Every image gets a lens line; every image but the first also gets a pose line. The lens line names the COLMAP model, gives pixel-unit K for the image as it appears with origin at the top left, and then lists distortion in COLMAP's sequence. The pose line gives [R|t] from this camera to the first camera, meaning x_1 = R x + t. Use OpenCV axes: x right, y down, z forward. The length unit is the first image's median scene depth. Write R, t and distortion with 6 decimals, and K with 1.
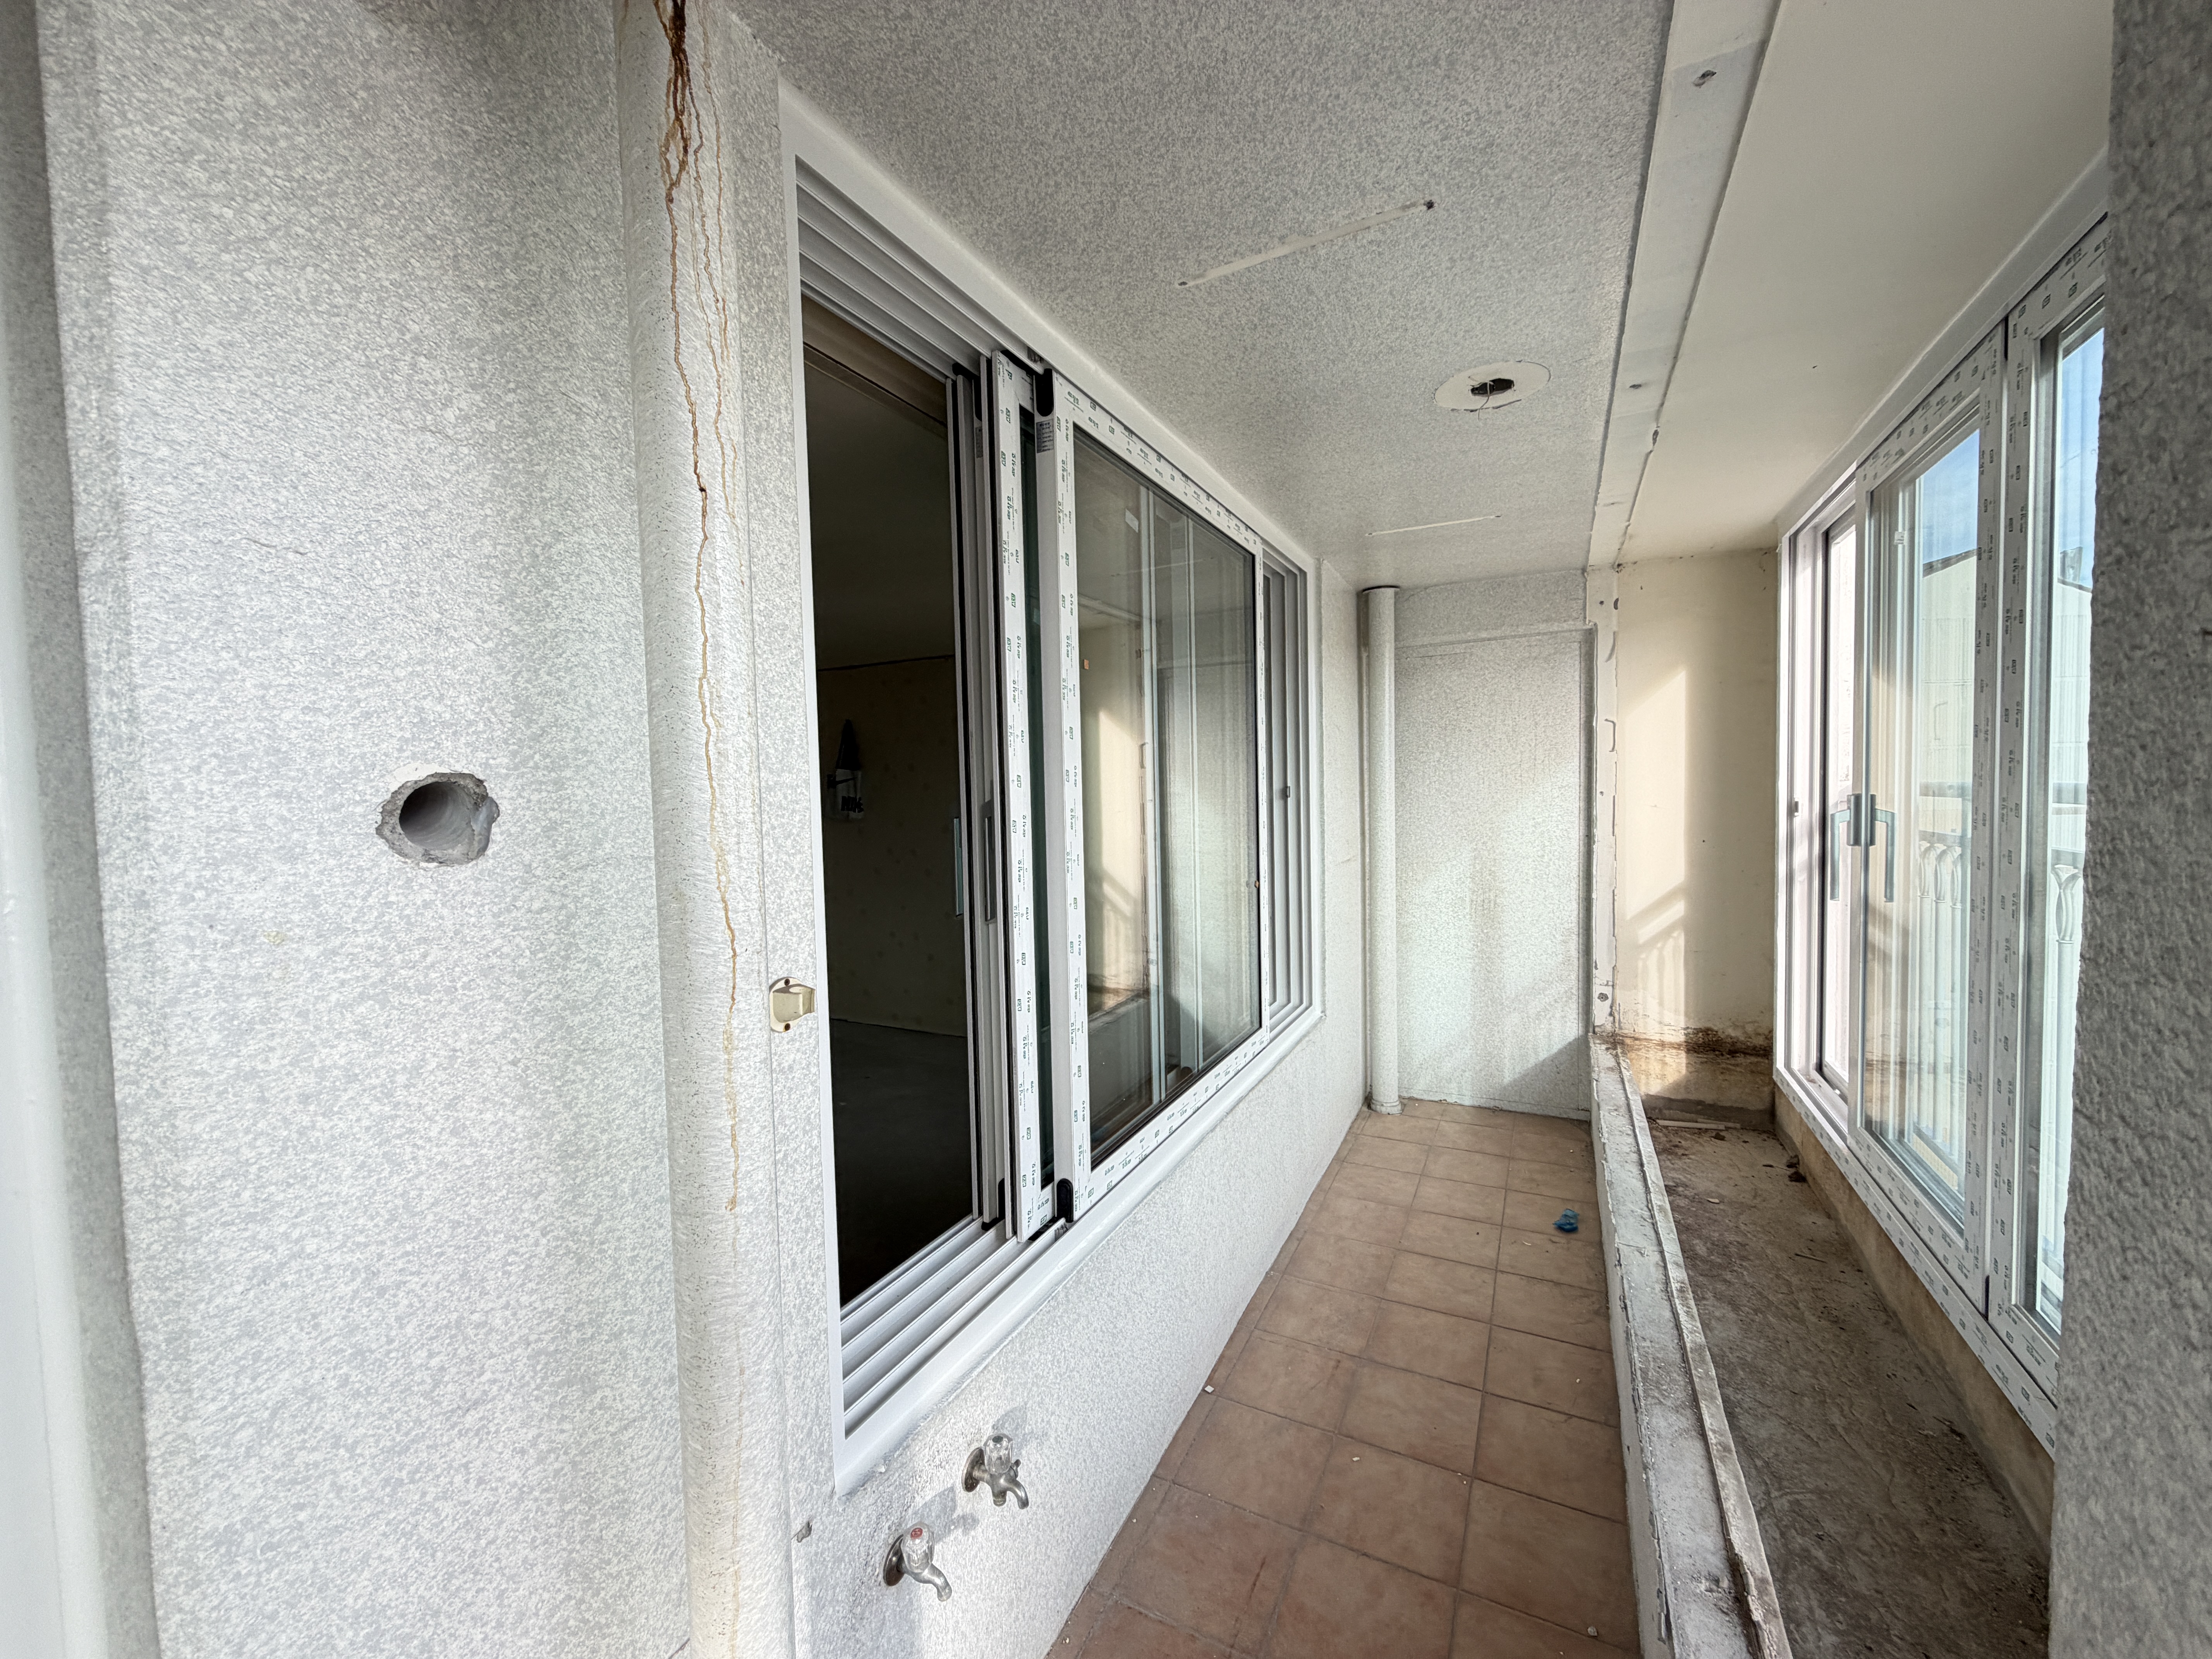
lens RADIAL K [[879.2, 0, 1085.6], [0, 879.2, 828.7], [0, 0, 1]] dist [0.001473, 0.000167]
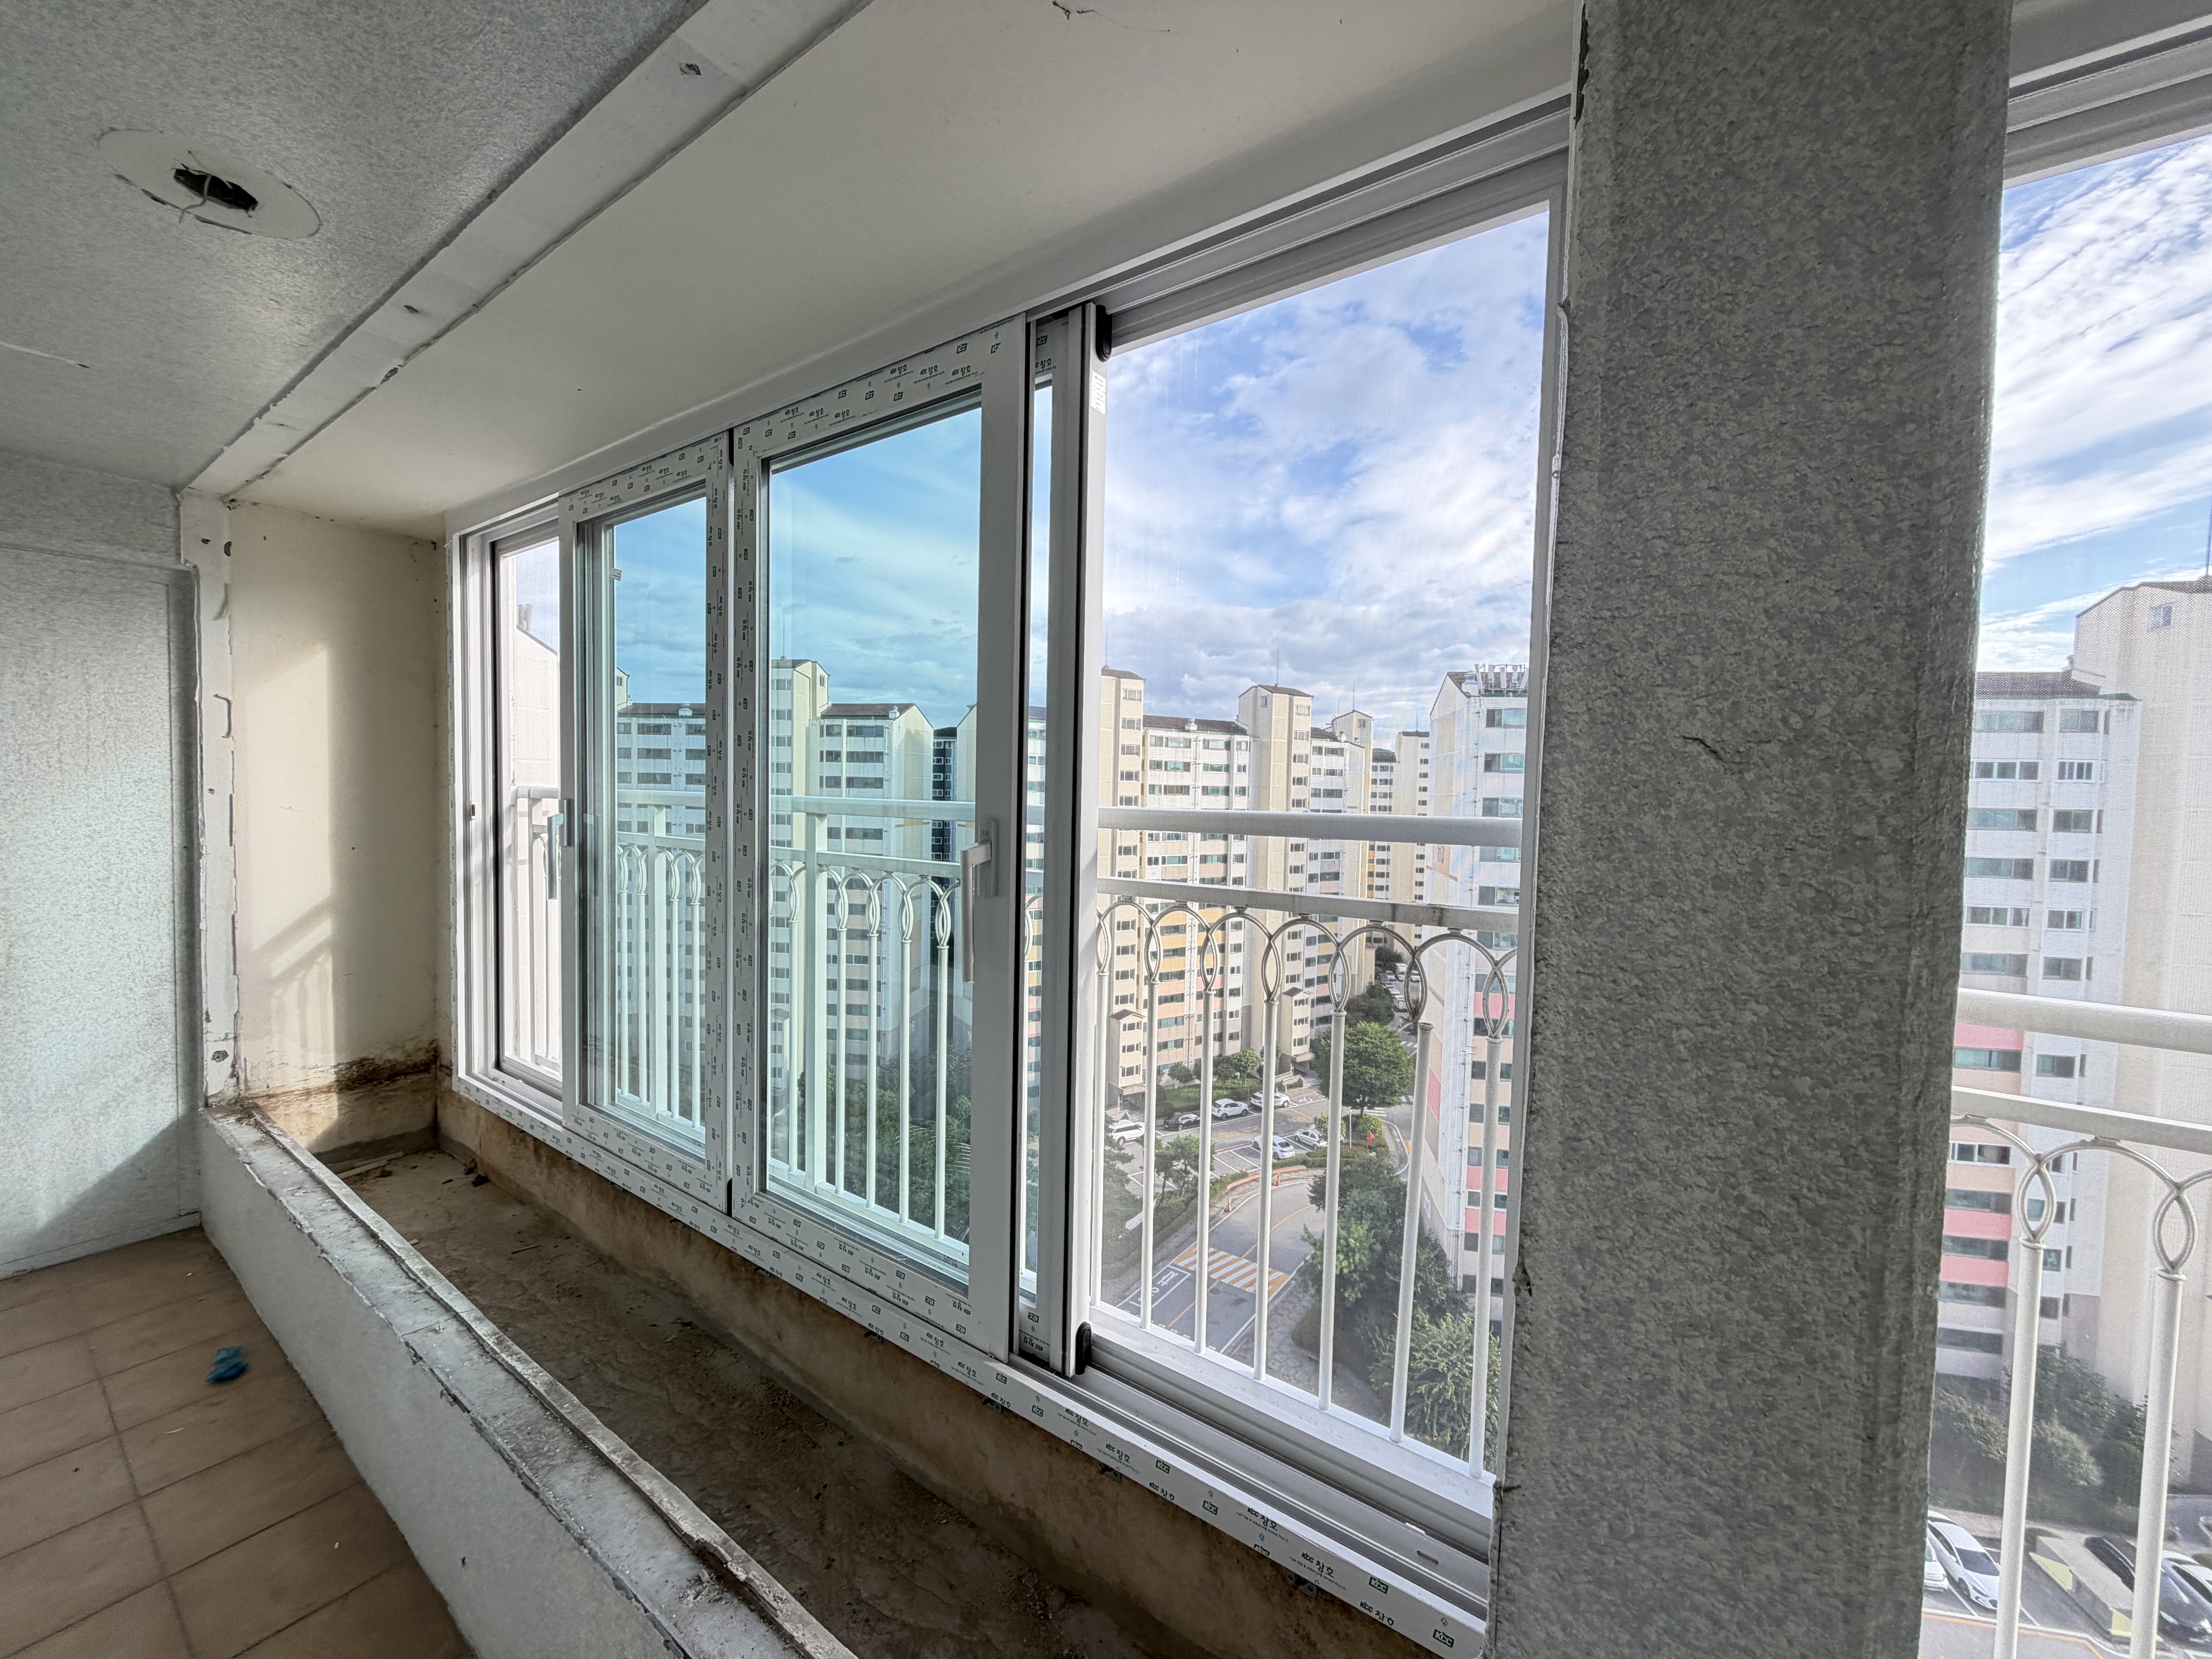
lens RADIAL K [[879.2, 0, 1107.4], [0, 879.2, 829.3], [0, 0, 1]] dist [0.001473, 0.000167]
pose [[0.138133, -0.015361, 0.990295, -0.078139], [0.018003, 0.999753, 0.012997, -0.003298], [-0.990250, 0.016033, 0.138375, 0.148650]]
